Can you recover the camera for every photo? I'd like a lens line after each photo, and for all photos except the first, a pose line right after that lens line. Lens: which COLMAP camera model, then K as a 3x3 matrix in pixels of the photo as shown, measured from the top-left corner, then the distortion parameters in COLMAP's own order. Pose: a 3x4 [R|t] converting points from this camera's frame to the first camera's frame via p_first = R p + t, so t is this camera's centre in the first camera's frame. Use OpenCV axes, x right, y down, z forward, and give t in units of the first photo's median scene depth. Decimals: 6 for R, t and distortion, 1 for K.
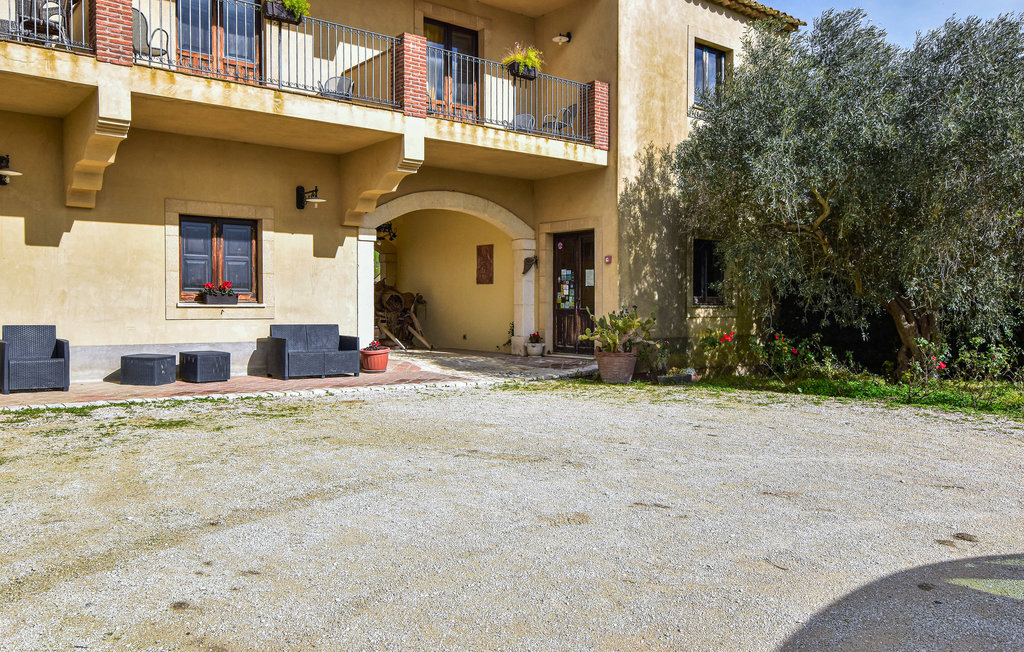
lens RADIAL K [[780.4, 0, 512.0], [0, 780.4, 326.0], [0, 0, 1]] dist [0.000188, 0.002068]
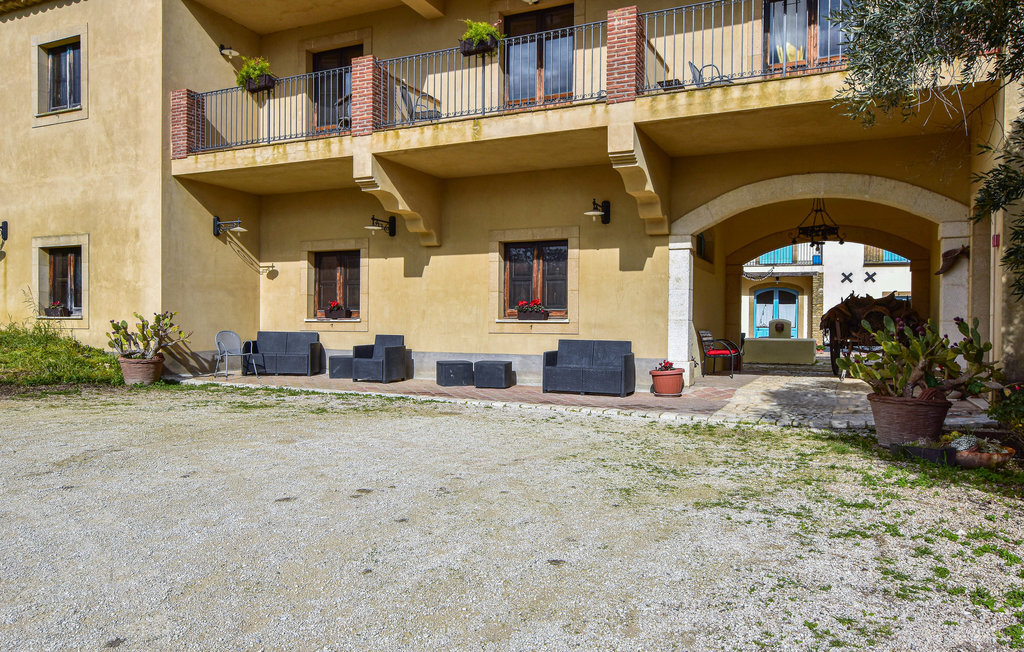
lens RADIAL K [[716.6, 0, 512.0], [0, 716.6, 326.0], [0, 0, 1]] dist [0.007105, 0.003088]
pose [[0.448319, -0.000515, -0.893873, 0.508650], [-0.031412, 0.999373, -0.016330, -0.002163], [0.893321, 0.035400, 0.448022, 0.514954]]
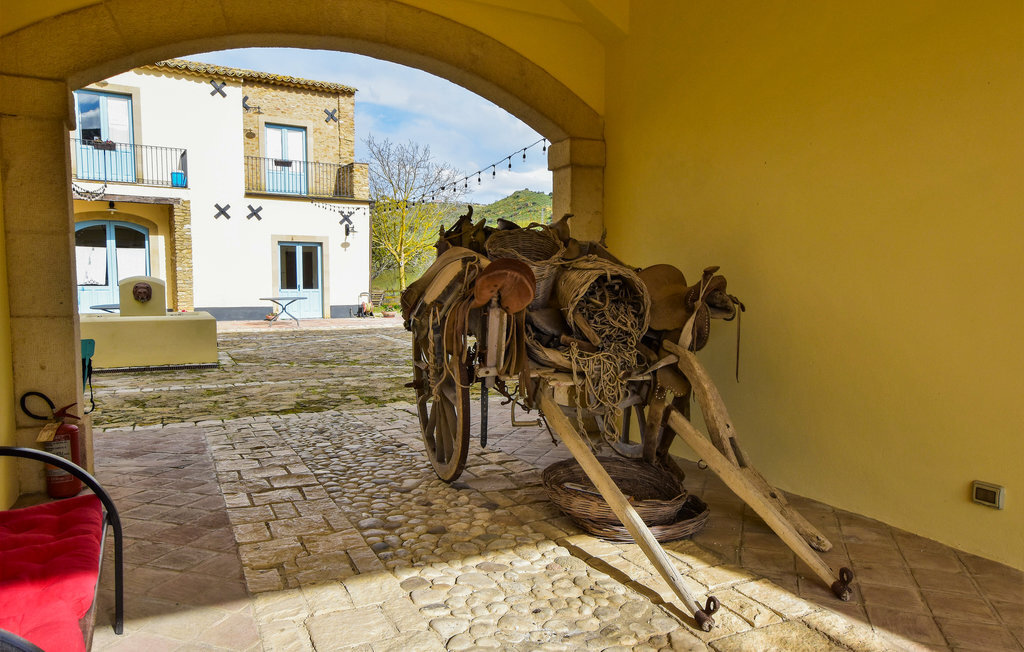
lens RADIAL K [[716.6, 0, 512.0], [0, 716.6, 326.0], [0, 0, 1]] dist [0.007105, 0.003088]
pose [[0.975775, 0.015619, -0.218220, -0.202577], [-0.007579, 0.999263, 0.037633, -0.049058], [0.218647, -0.035067, 0.975174, 1.197305]]
